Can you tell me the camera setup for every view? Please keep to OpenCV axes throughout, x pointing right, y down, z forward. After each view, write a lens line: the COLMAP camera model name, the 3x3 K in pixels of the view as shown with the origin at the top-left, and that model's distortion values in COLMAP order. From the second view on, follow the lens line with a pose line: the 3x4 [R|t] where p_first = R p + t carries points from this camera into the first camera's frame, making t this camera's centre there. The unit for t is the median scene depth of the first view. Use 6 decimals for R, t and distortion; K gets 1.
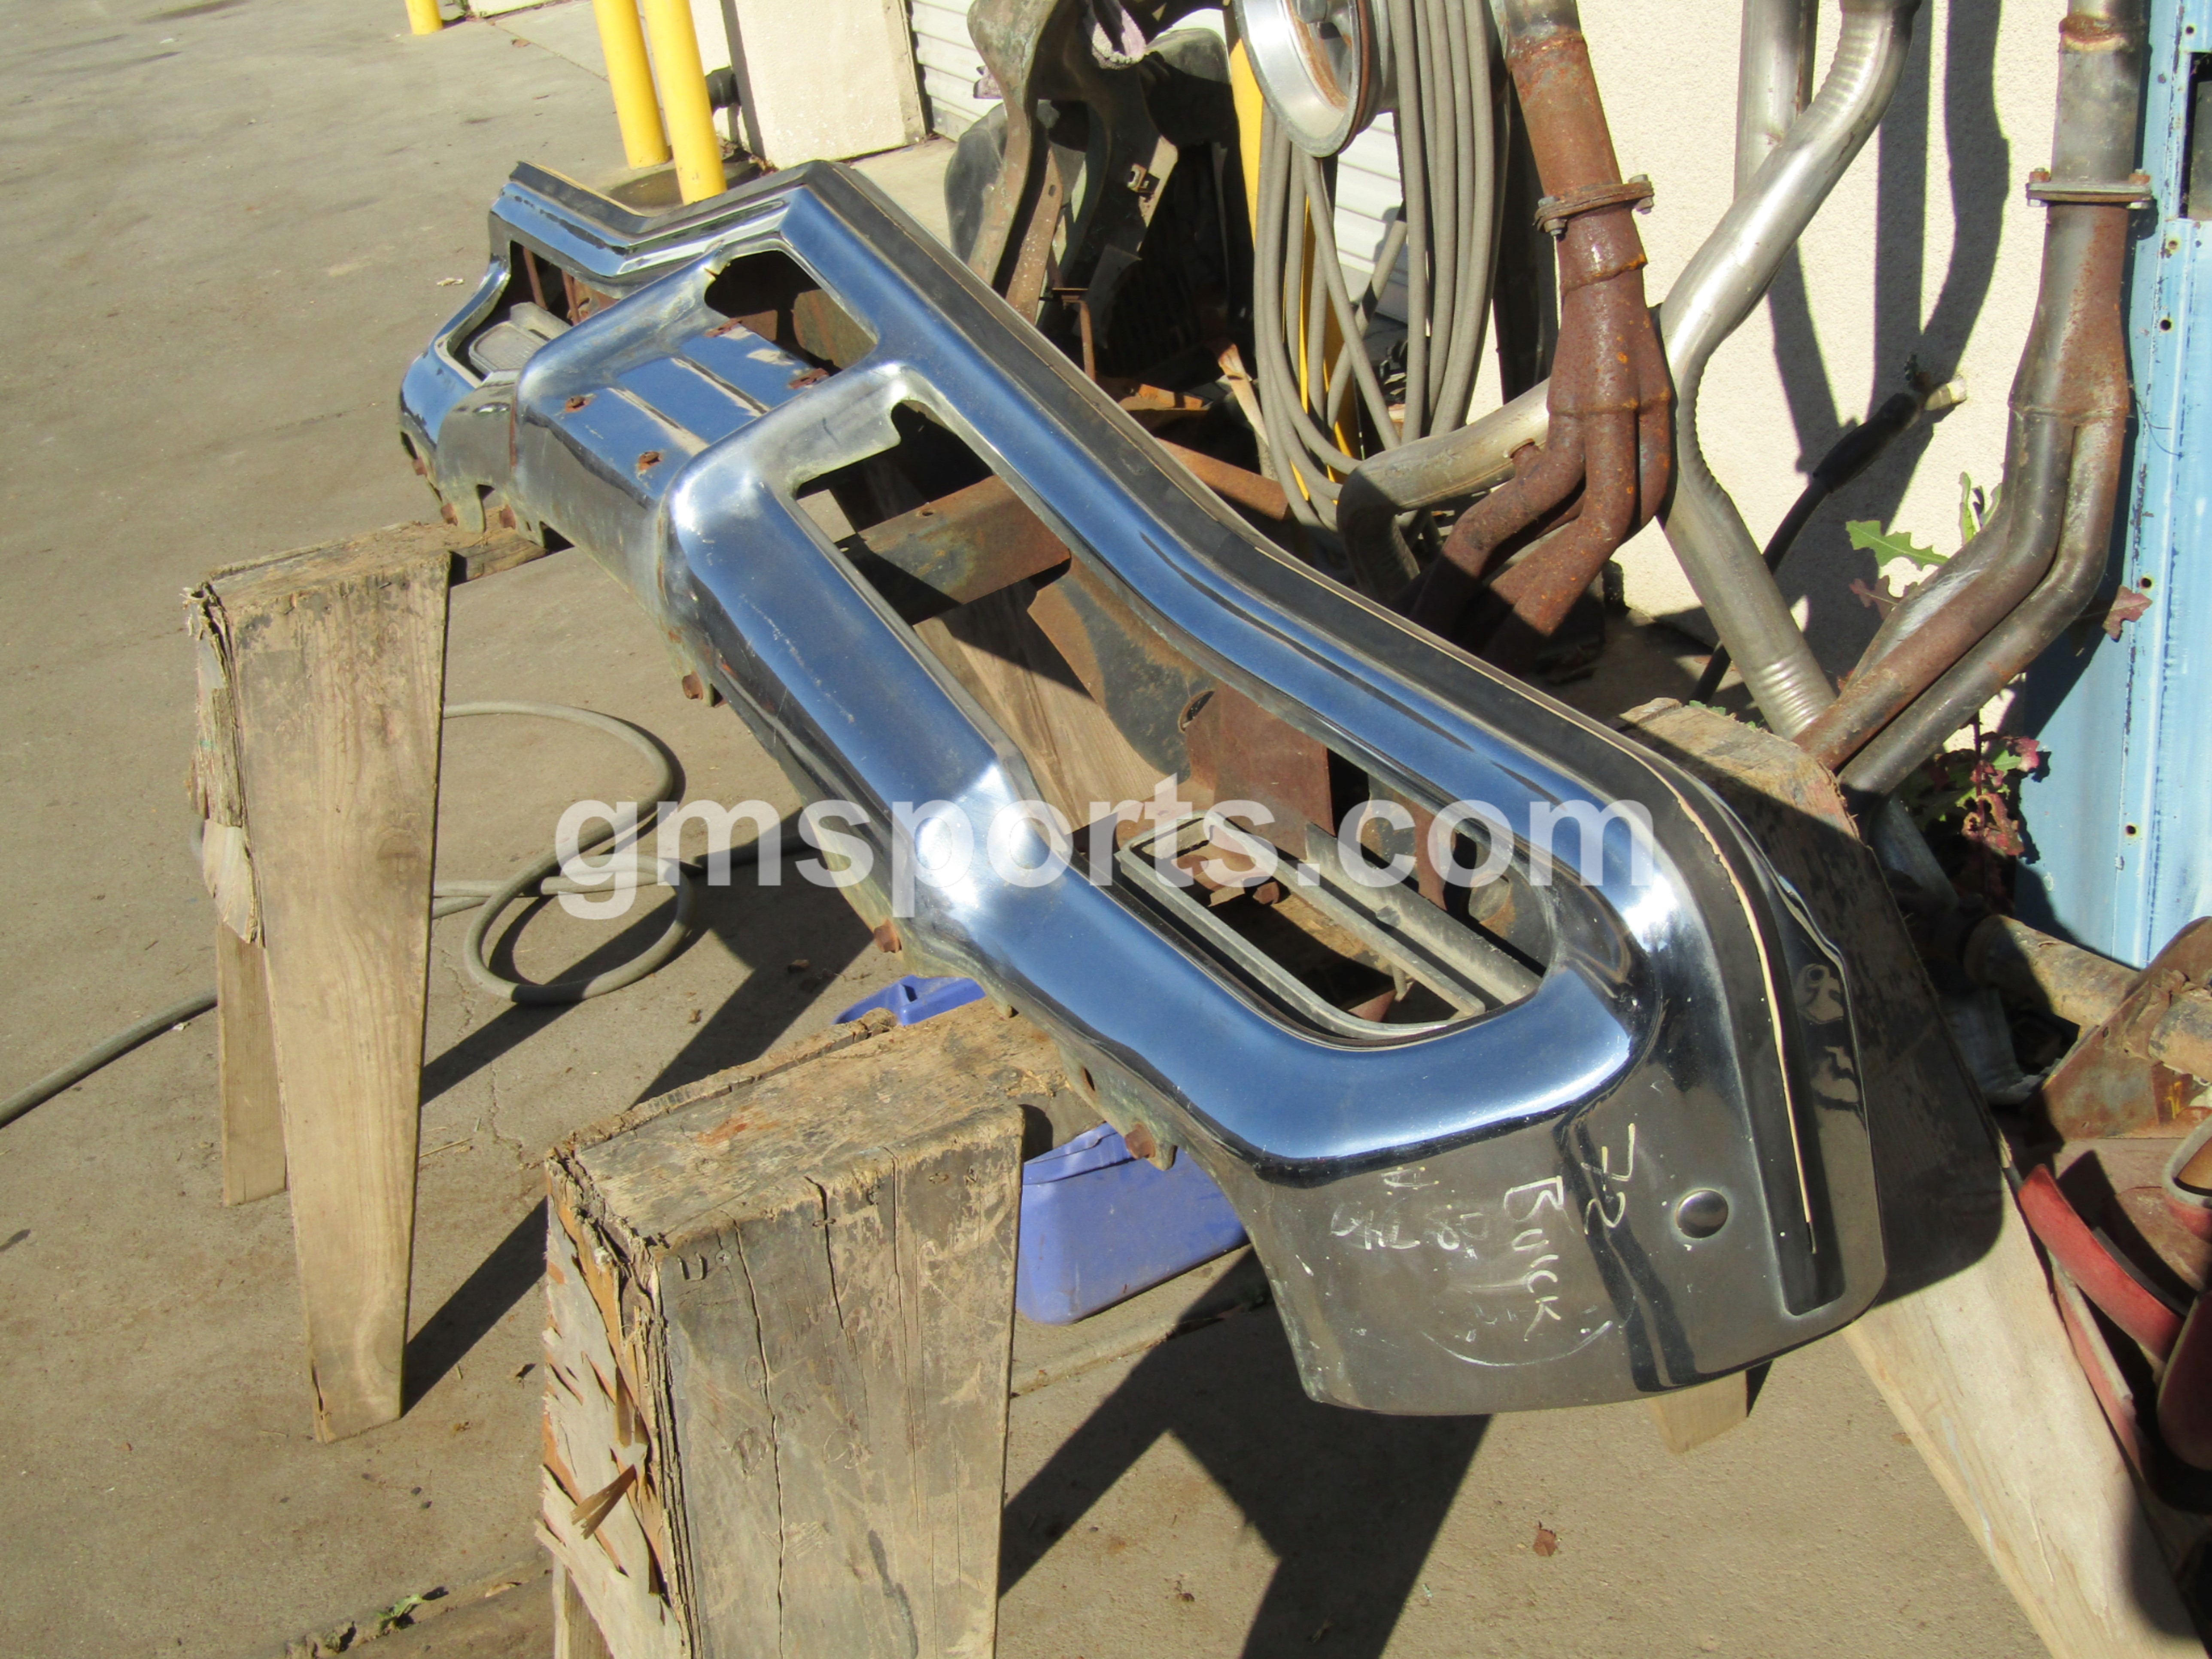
lens RADIAL K [[2984.3, 0, 1110.9], [0, 2984.3, 826.4], [0, 0, 1]] dist [0.009429, 0.000000]
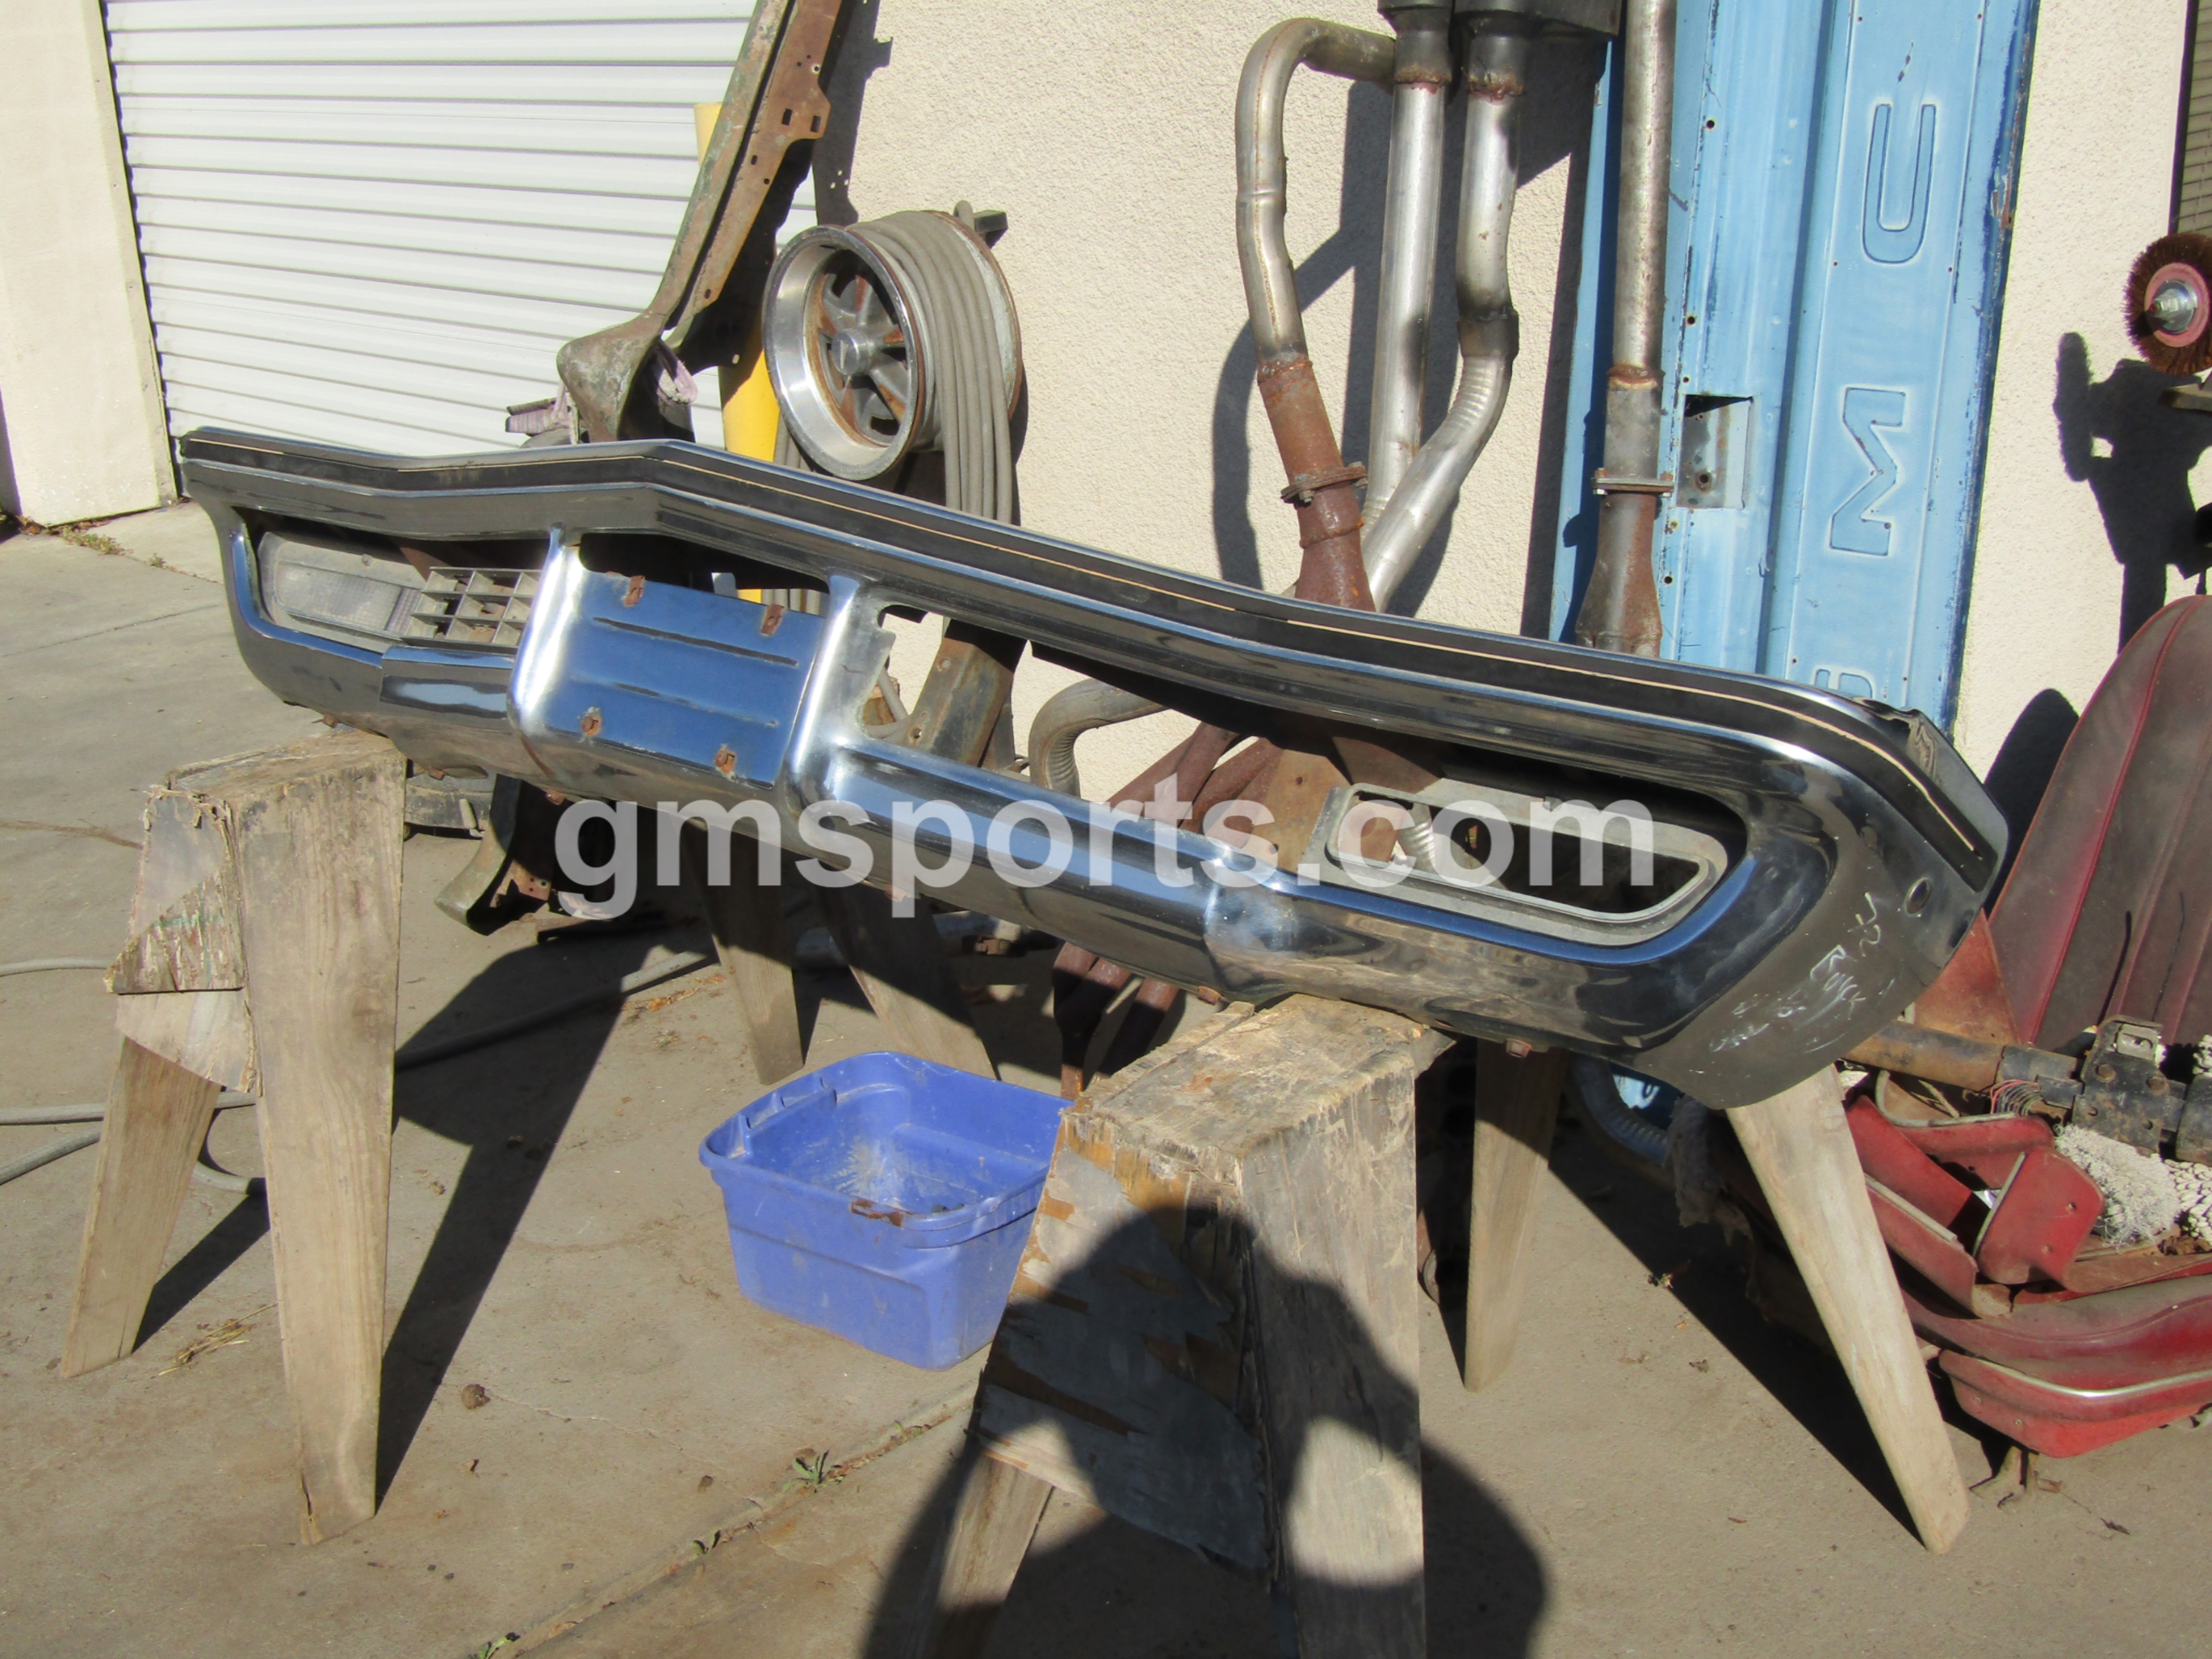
lens RADIAL K [[2603.5, 0, 1100.3], [0, 2603.5, 832.4], [0, 0, 1]] dist [-0.022079, 0.000000]
pose [[0.921057, -0.017414, 0.389038, -0.370282], [0.065463, 0.991707, -0.110594, 0.070711], [-0.383885, 0.127331, 0.914559, -0.029288]]
